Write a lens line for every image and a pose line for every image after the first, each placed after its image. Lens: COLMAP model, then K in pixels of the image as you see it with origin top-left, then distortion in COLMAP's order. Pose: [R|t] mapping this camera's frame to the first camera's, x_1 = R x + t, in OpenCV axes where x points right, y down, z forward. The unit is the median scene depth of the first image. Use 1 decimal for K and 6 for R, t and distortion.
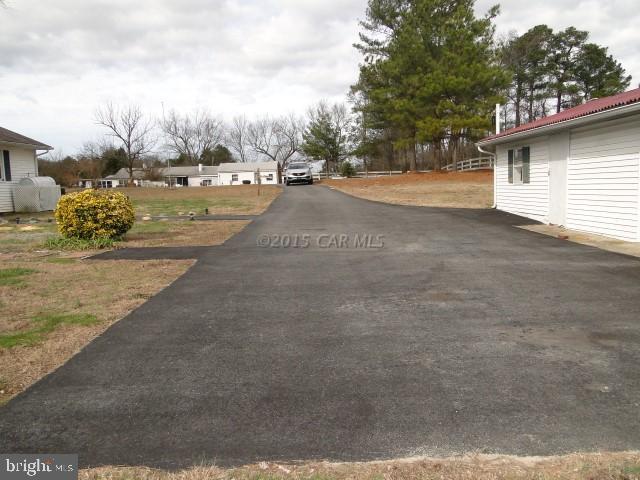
lens RADIAL K [[538.8, 0, 320.0], [0, 538.8, 240.0], [0, 0, 1]] dist [0.042063, 0.000514]
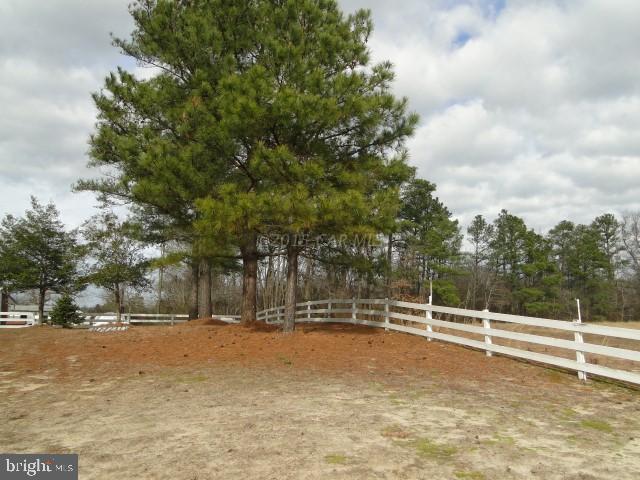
lens RADIAL K [[538.8, 0, 320.0], [0, 538.8, 240.0], [0, 0, 1]] dist [0.042063, 0.000514]
pose [[0.943343, 0.086469, 0.320353, 0.098199], [-0.003943, 0.968302, -0.249752, -0.064837], [-0.331795, 0.234339, 0.913782, 0.428875]]
